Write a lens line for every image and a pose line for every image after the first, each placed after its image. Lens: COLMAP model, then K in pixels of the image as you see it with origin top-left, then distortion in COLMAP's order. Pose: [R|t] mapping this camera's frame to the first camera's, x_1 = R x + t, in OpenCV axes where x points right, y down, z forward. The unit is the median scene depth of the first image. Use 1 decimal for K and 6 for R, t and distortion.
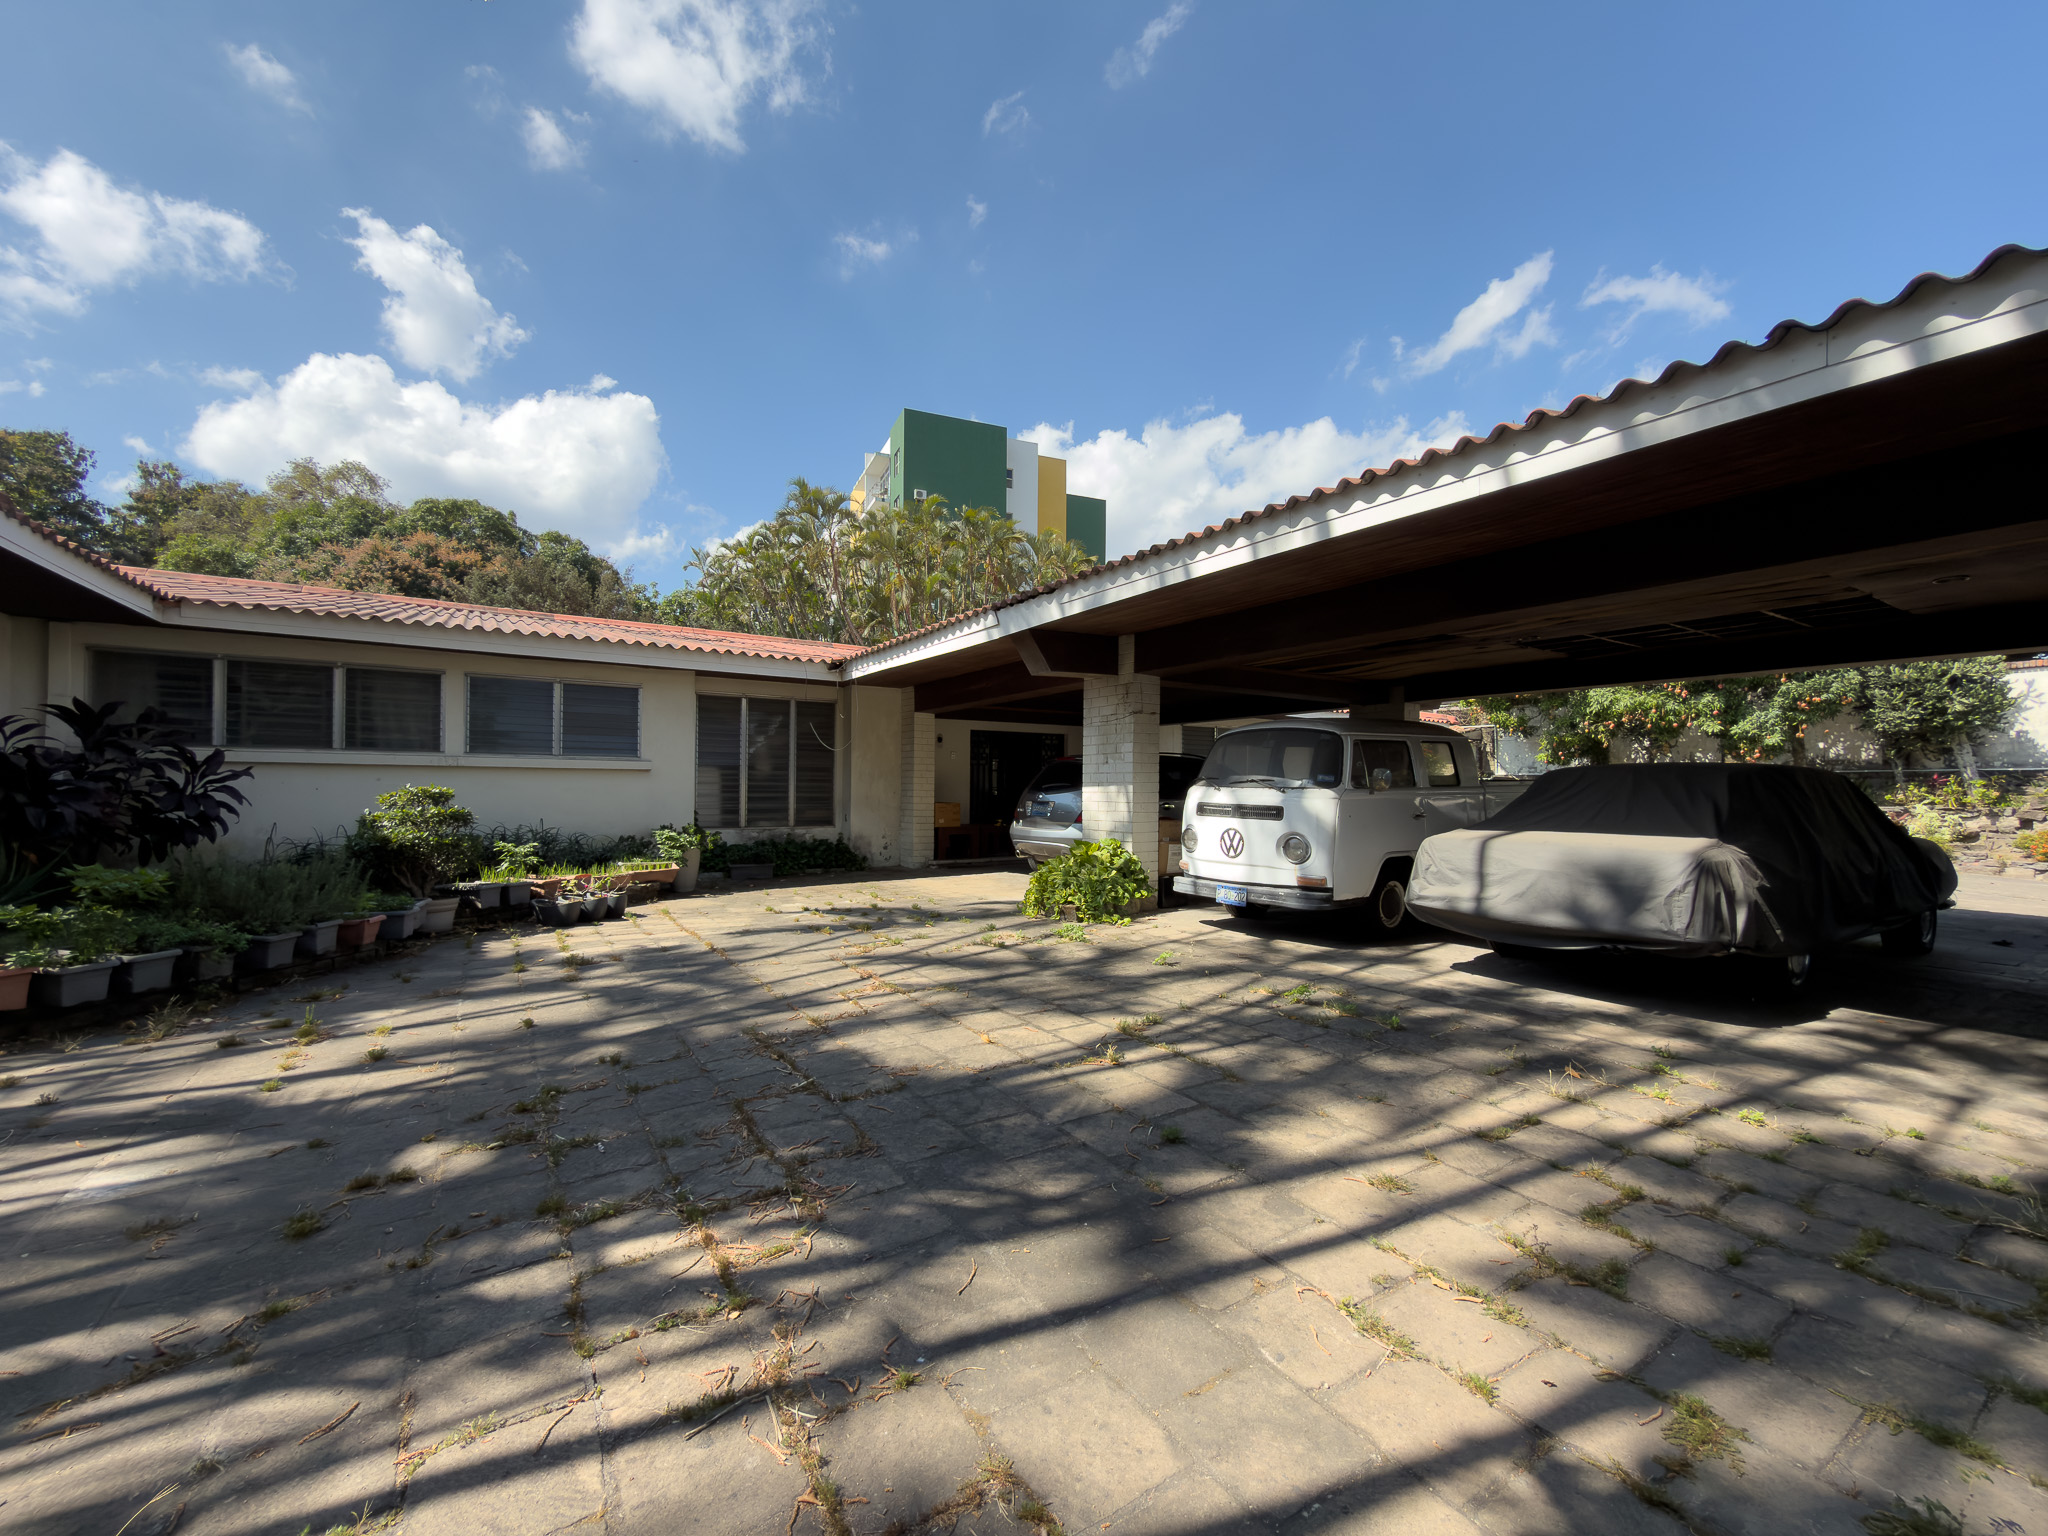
lens RADIAL K [[818.3, 0, 1027.1], [0, 818.3, 769.2], [0, 0, 1]] dist [-0.000038, 0.000138]
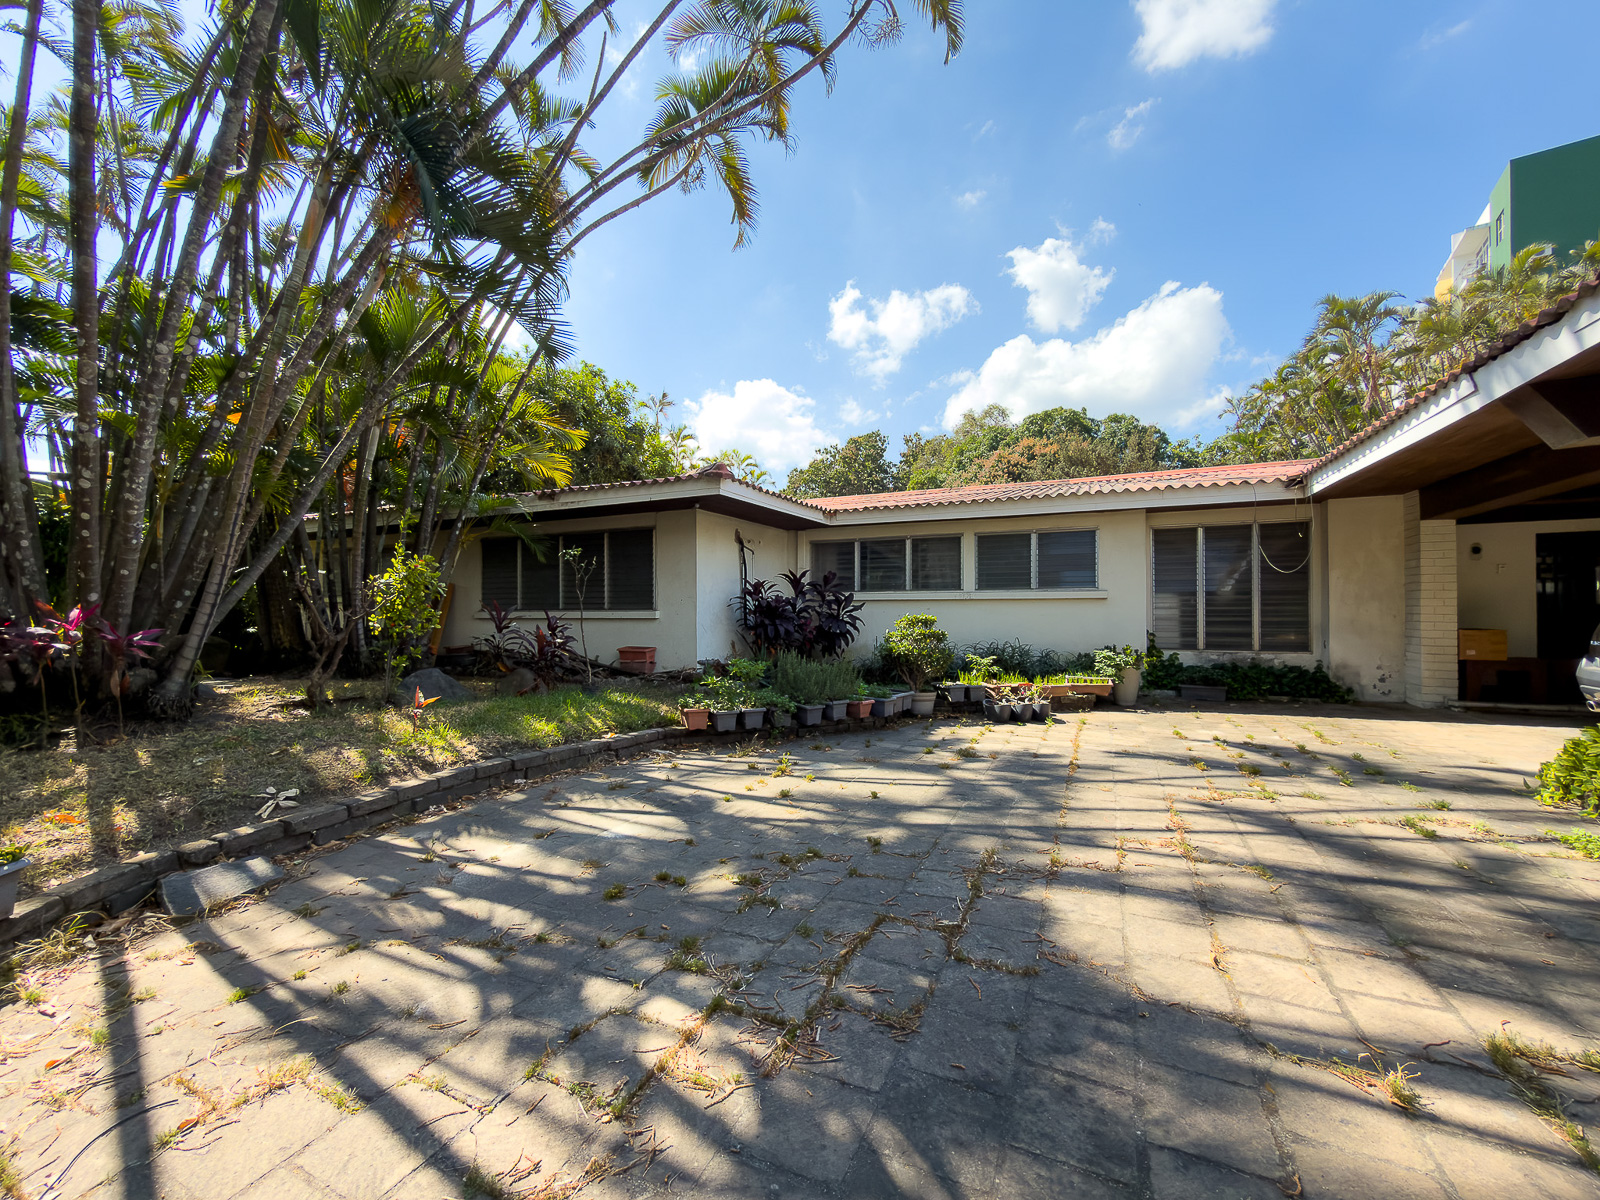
lens RADIAL K [[646.1, 0, 800.5], [0, 646.1, 592.8], [0, 0, 1]] dist [0.000265, 0.000242]
pose [[0.535965, -0.031484, -0.843653, 0.119158], [0.028923, 0.999403, -0.018922, -0.002496], [0.843745, -0.014260, 0.536555, 0.171556]]
